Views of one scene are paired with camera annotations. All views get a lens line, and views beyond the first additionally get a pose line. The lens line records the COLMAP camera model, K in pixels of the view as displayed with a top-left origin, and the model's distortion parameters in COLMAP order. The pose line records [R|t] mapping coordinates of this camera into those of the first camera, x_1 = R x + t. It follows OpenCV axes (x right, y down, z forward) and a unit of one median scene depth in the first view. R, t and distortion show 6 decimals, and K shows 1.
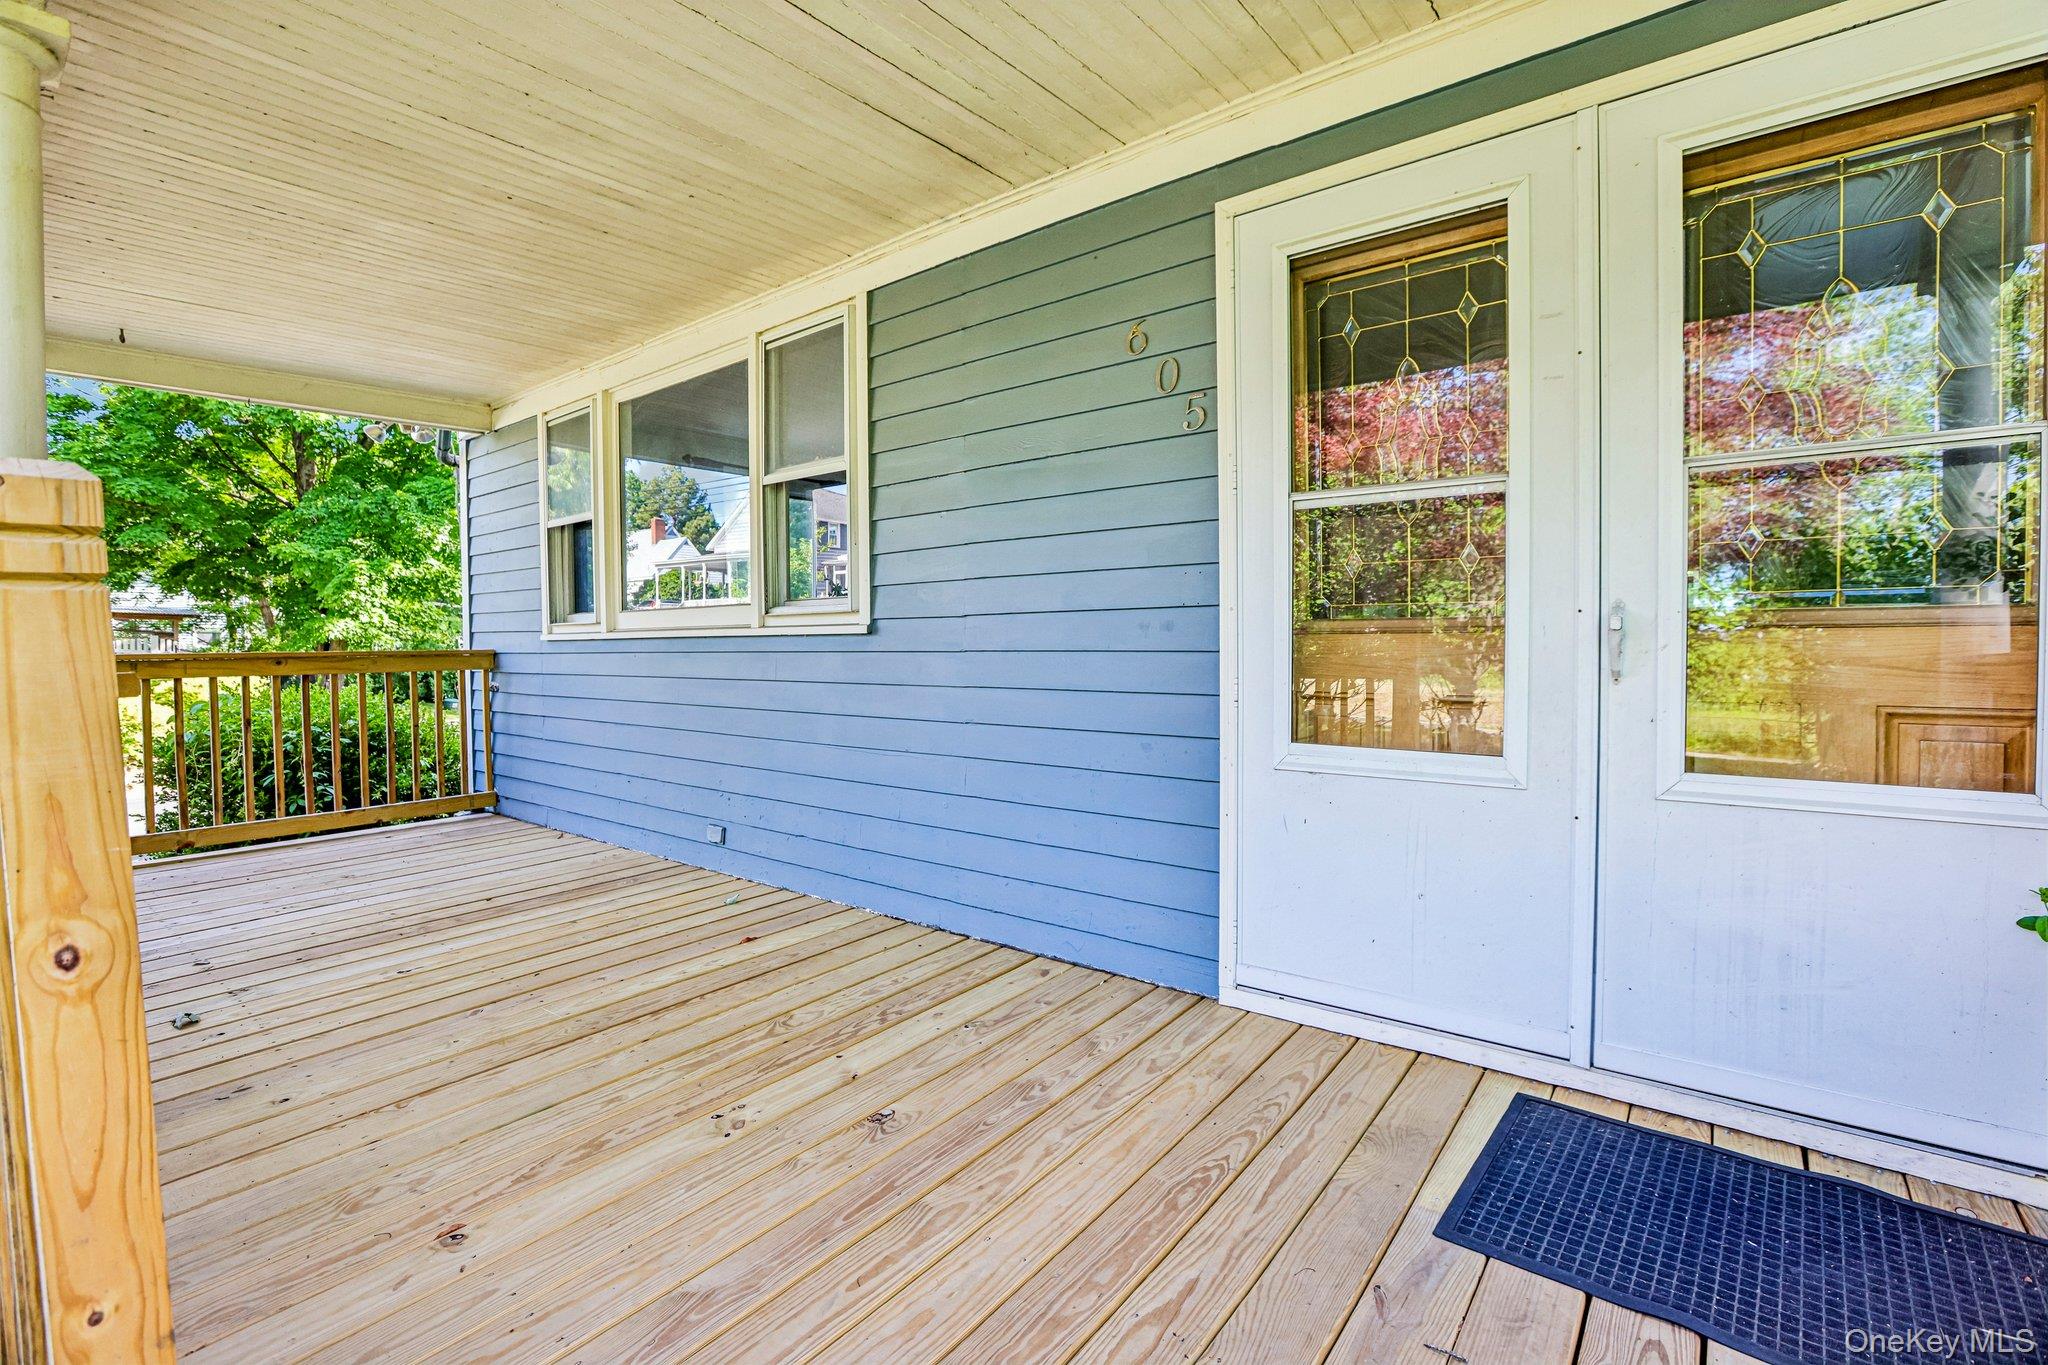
lens RADIAL K [[943.0, 0, 1023.3], [0, 943.0, 671.6], [0, 0, 1]] dist [-0.068788, 0.038061]
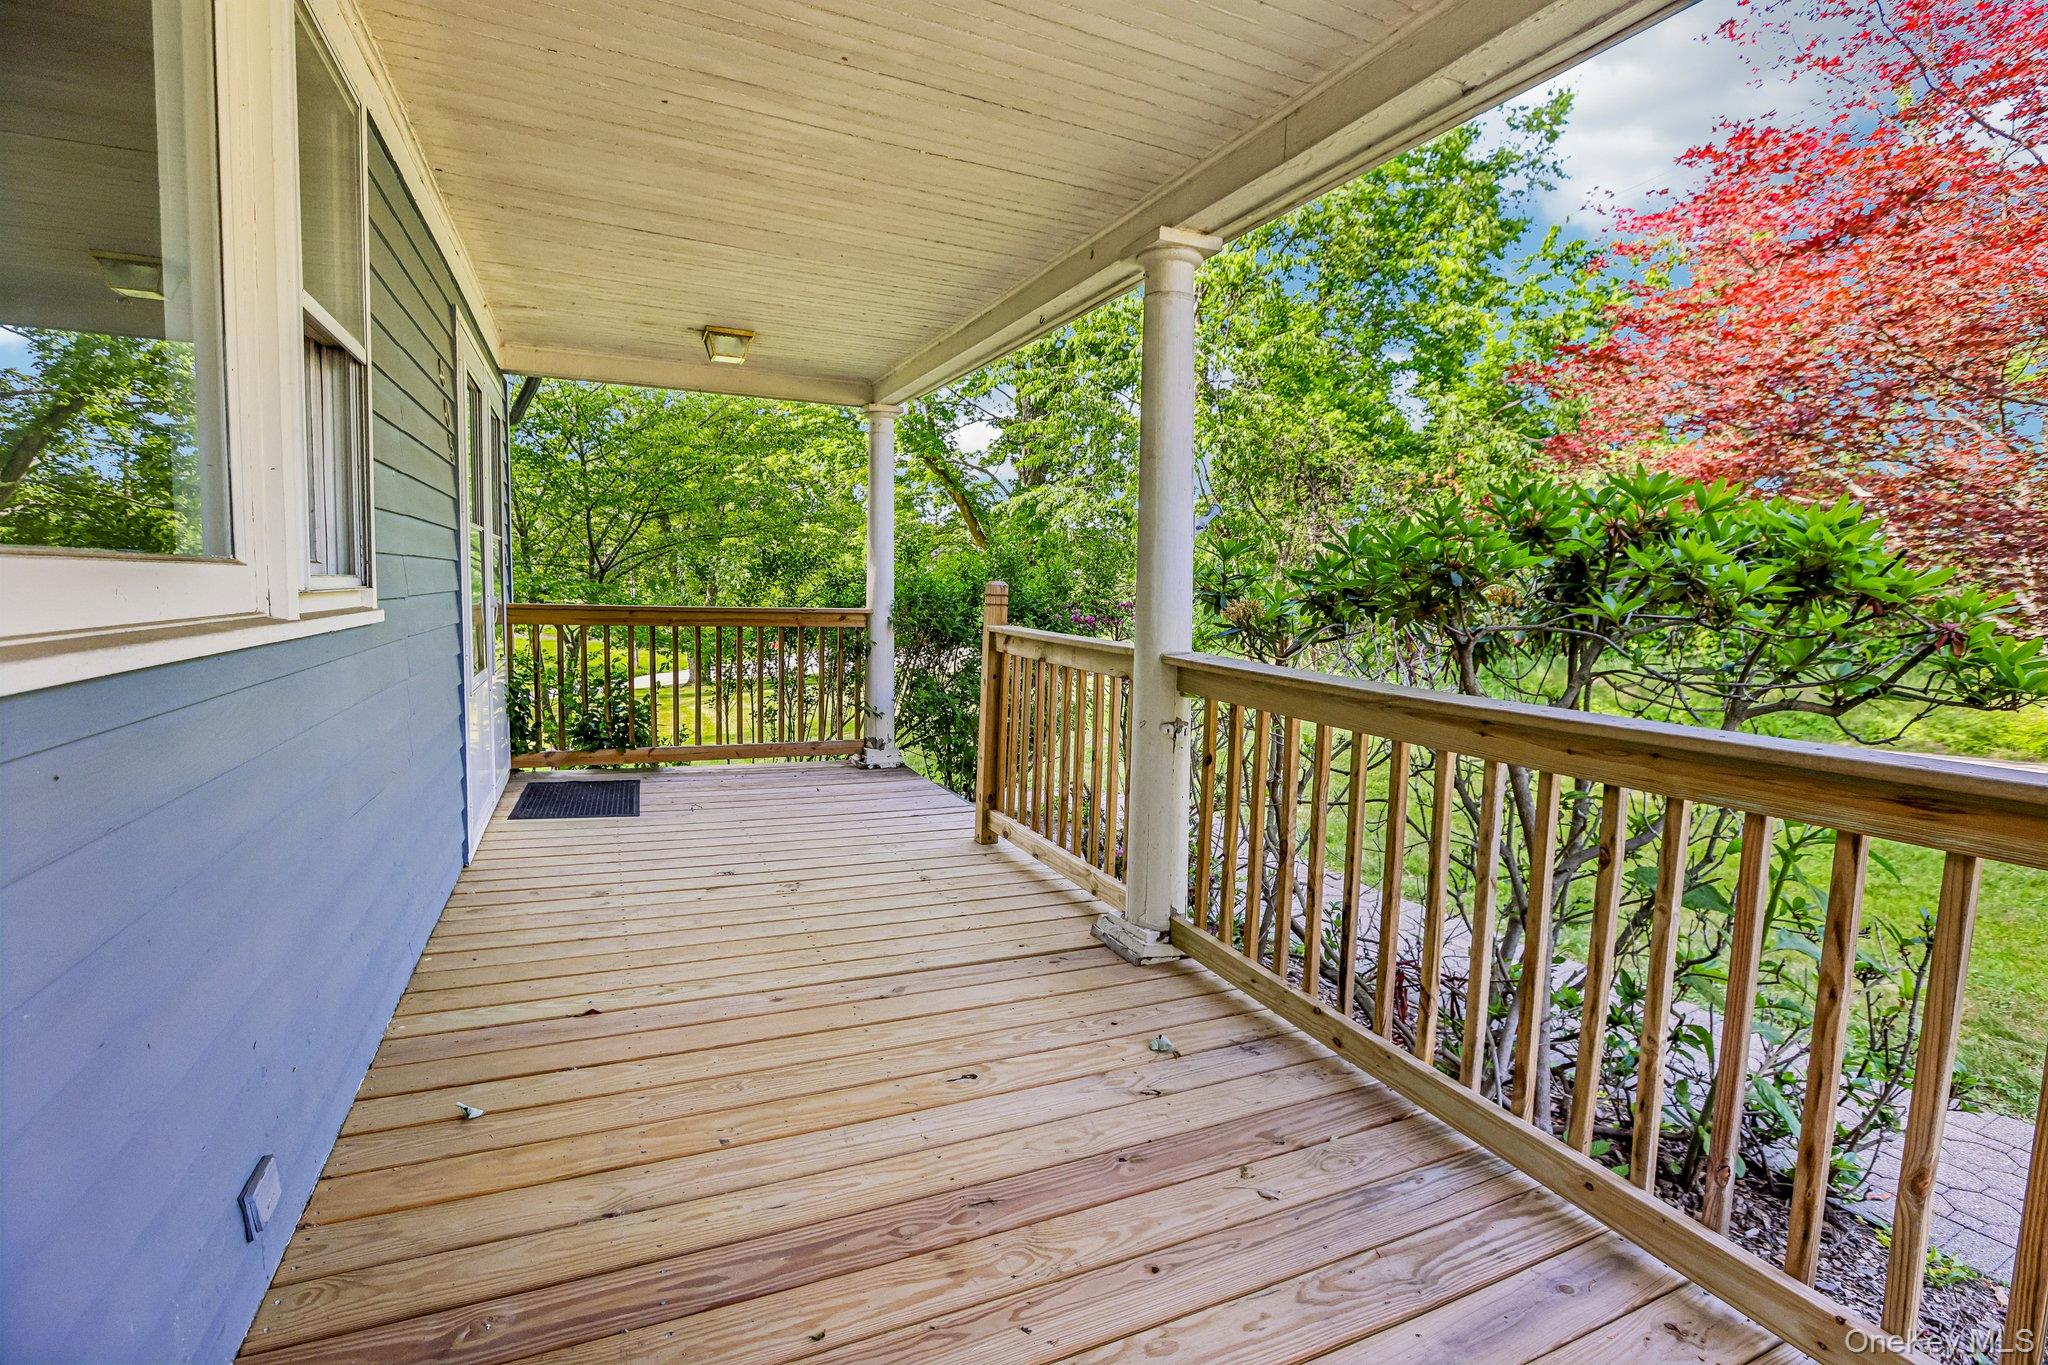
lens RADIAL K [[929.6, 0, 1029.1], [0, 929.6, 673.4], [0, 0, 1]] dist [-0.050487, 0.015725]
pose [[-0.896096, -0.053152, 0.440666, -1.151365], [-0.000540, 0.992934, 0.118667, -0.106451], [-0.443860, 0.106099, -0.889793, 1.801394]]
